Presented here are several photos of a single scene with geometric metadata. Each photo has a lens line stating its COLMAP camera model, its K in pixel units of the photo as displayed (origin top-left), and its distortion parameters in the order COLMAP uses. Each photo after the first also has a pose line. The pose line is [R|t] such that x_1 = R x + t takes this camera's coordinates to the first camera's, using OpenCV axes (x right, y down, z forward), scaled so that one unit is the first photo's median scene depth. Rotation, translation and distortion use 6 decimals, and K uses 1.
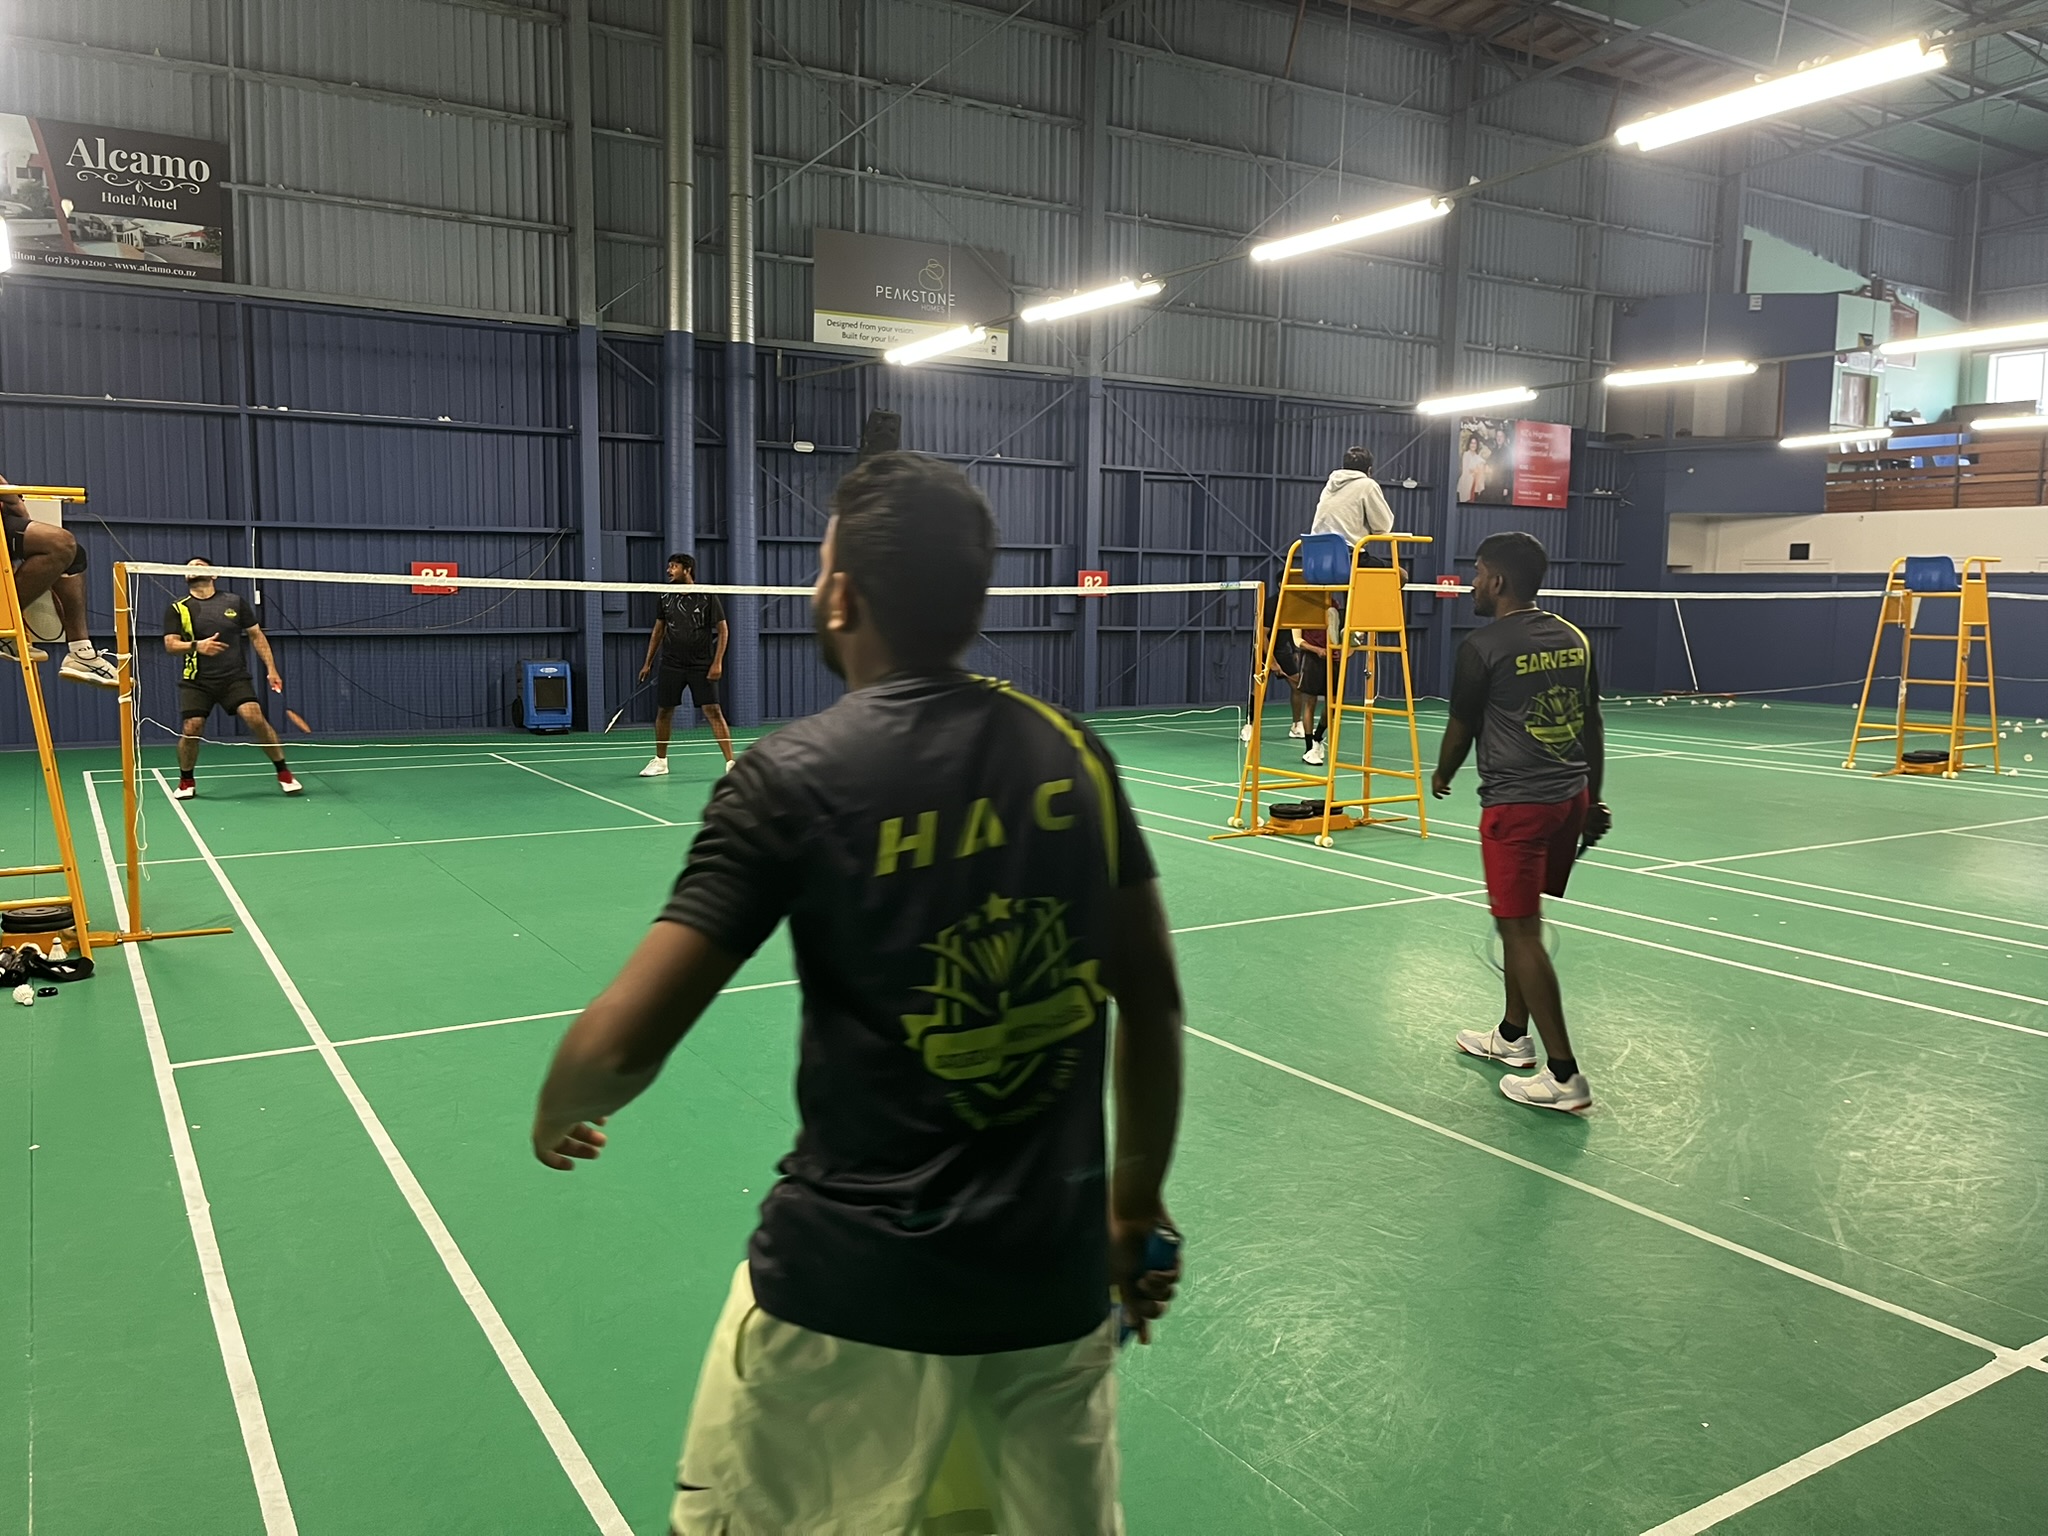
lens RADIAL K [[1531.1, 0, 992.7], [0, 1531.1, 747.2], [0, 0, 1]] dist [0.046670, -0.066744]
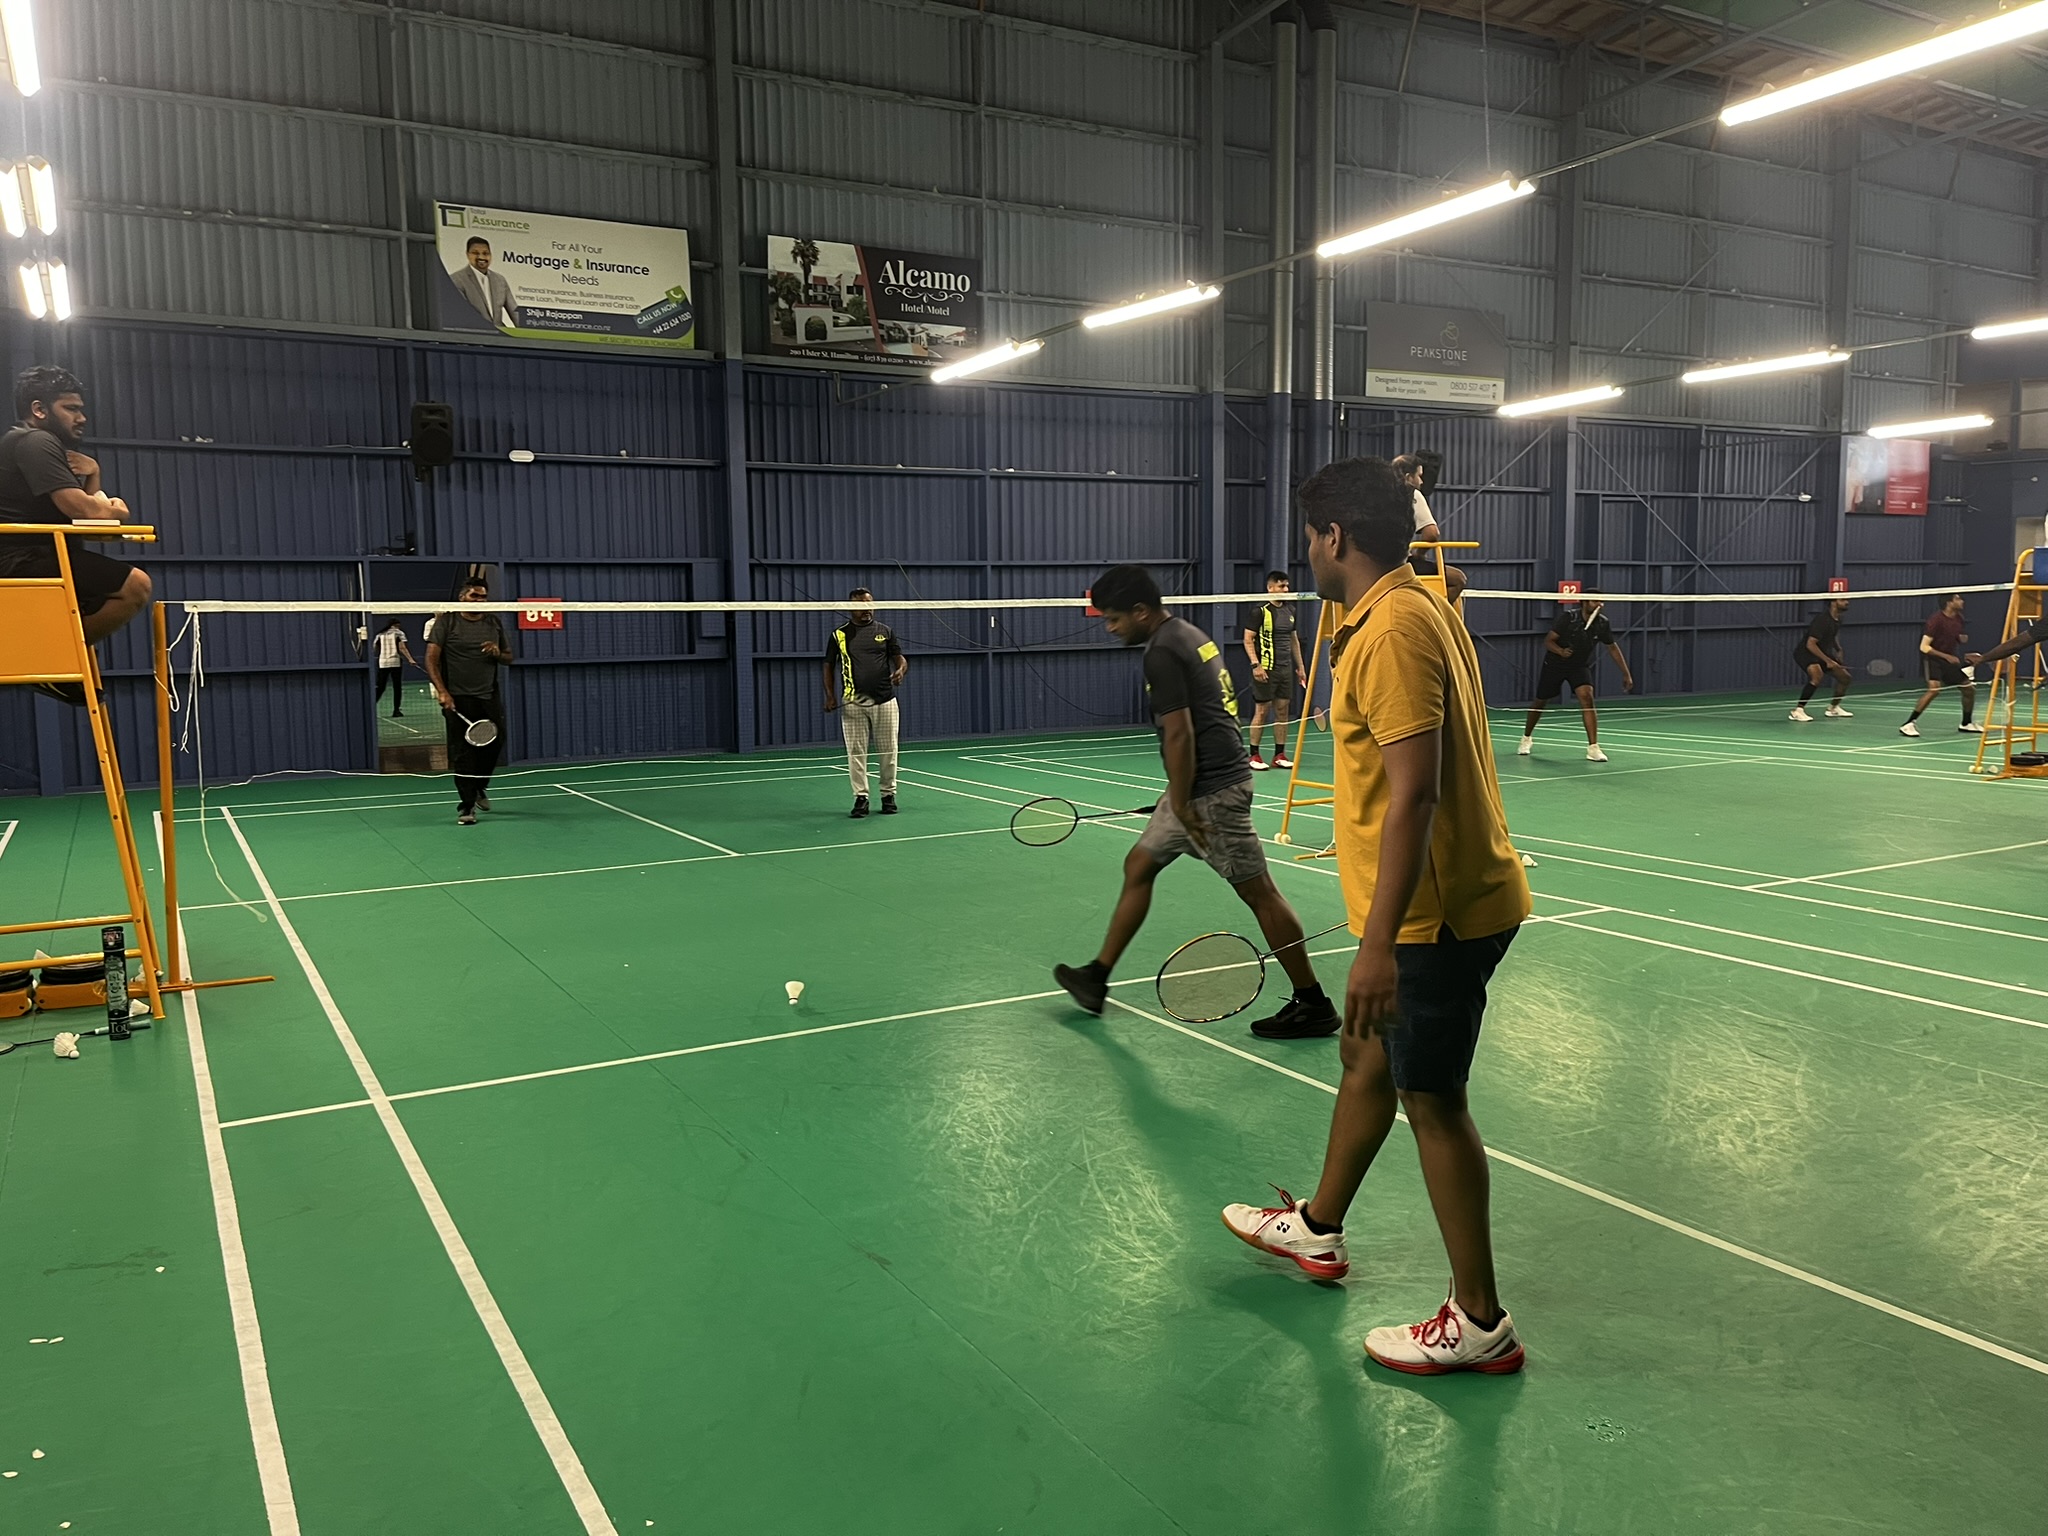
lens RADIAL K [[1531.1, 0, 1015.5], [0, 1531.1, 769.0], [0, 0, 1]] dist [0.046670, -0.066744]
pose [[0.999164, -0.022340, -0.034227, -0.419637], [0.022449, 0.999744, 0.002804, 0.020109], [0.034155, -0.003570, 0.999410, -0.244946]]
